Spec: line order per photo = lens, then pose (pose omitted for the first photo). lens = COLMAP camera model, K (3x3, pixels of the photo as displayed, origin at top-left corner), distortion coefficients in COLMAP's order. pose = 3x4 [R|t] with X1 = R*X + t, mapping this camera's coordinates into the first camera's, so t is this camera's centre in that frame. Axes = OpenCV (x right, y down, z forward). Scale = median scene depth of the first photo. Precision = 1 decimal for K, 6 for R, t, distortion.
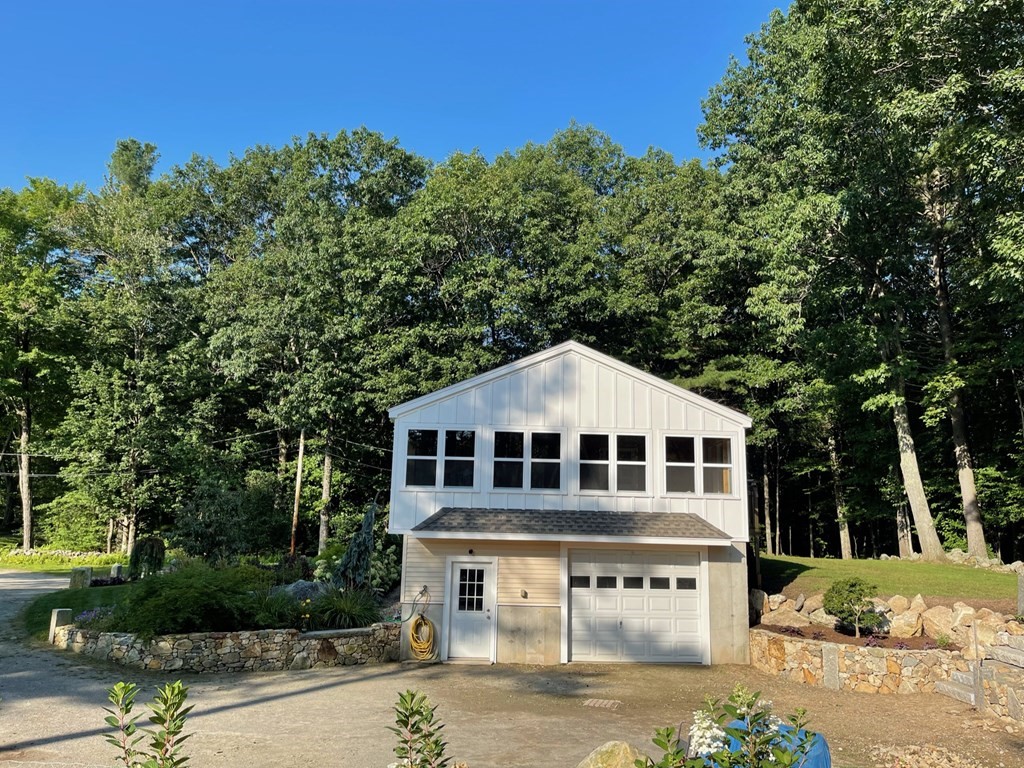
lens RADIAL K [[779.1, 0, 514.8], [0, 779.1, 375.7], [0, 0, 1]] dist [0.048315, -0.069487]
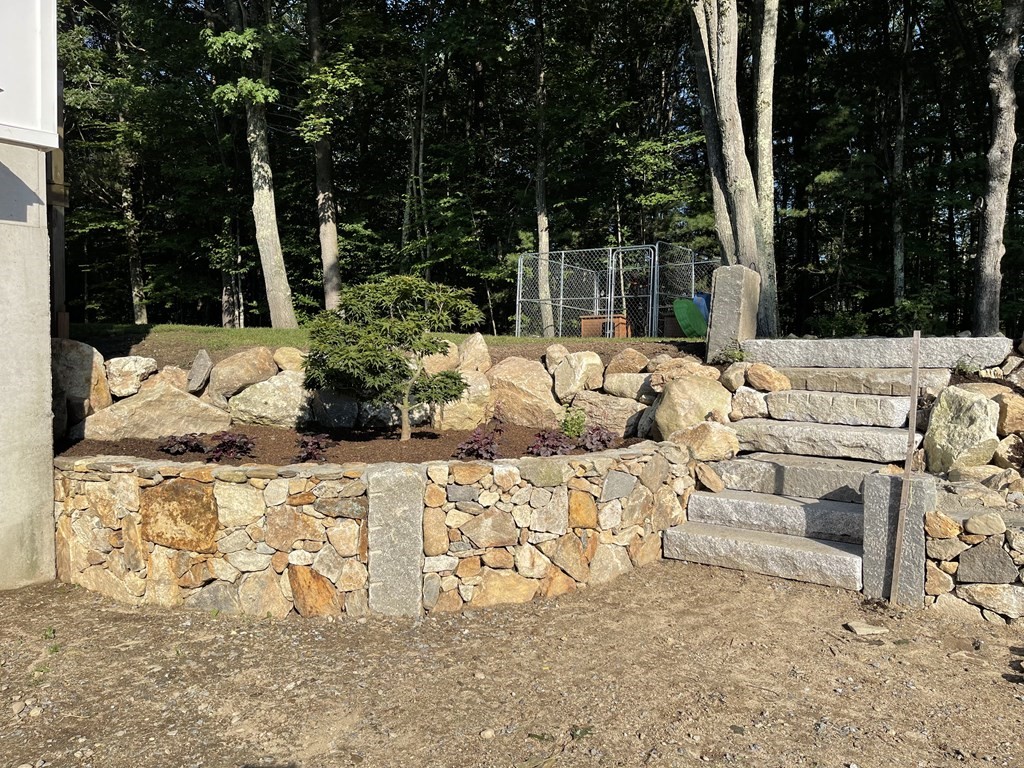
lens RADIAL K [[779.1, 0, 517.4], [0, 779.1, 382.7], [0, 0, 1]] dist [0.048315, -0.069487]
pose [[0.629812, -0.051074, 0.775066, 0.176665], [-0.123345, 0.978598, 0.164715, 0.216251], [-0.766891, -0.199340, 0.610034, 0.667017]]
